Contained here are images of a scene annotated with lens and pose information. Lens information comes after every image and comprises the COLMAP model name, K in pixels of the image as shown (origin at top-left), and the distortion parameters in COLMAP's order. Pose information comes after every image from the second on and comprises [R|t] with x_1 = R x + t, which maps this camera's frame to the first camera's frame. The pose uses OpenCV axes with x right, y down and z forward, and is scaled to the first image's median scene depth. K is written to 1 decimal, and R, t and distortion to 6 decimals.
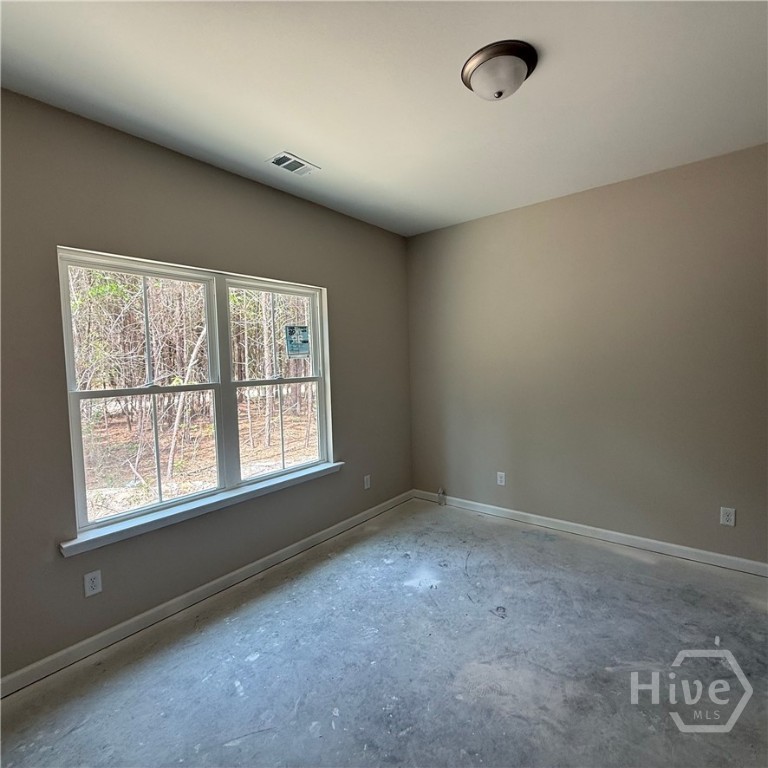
lens RADIAL K [[407.0, 0, 384.0], [0, 407.0, 384.0], [0, 0, 1]] dist [0.003563, 0.001343]
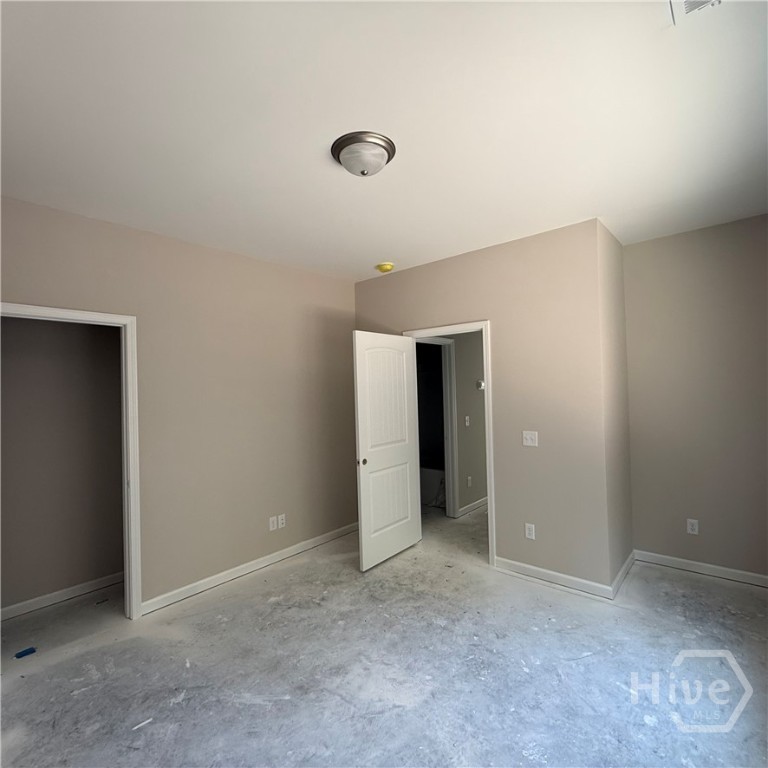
lens RADIAL K [[407.0, 0, 384.0], [0, 407.0, 384.0], [0, 0, 1]] dist [0.003563, 0.001343]
pose [[-0.997628, 0.058696, 0.035965, 0.204795], [0.060144, 0.997364, 0.040583, -0.156392], [-0.033488, 0.042649, -0.998529, 2.011263]]
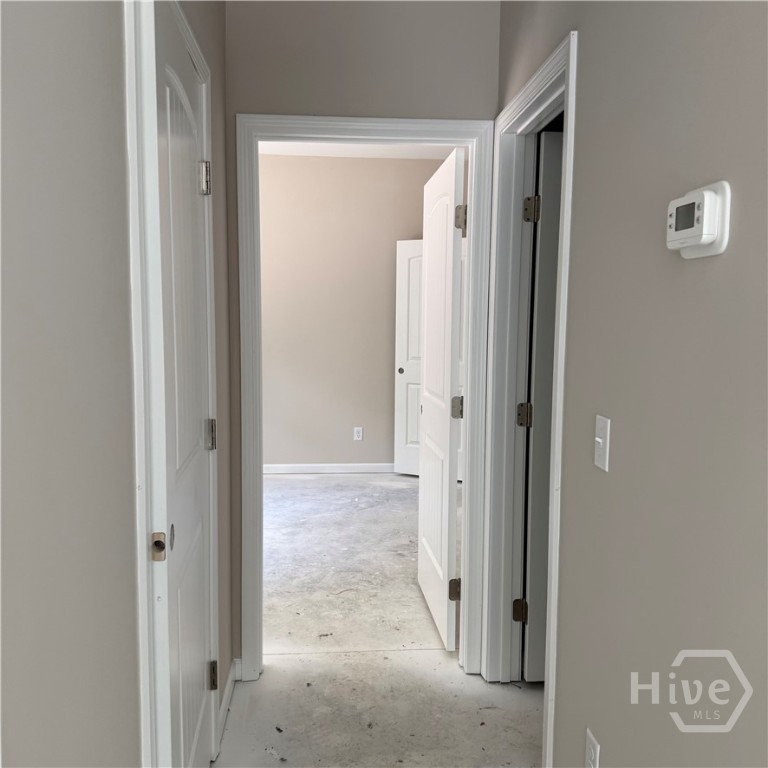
lens RADIAL K [[718.2, 0, 384.0], [0, 718.2, 384.0], [0, 0, 1]] dist [-0.000264, -0.000314]
pose [[0.724117, -0.033461, 0.688865, -0.984018], [0.009312, 0.999206, 0.038747, 0.110515], [-0.689614, -0.021643, 0.723853, -1.042620]]
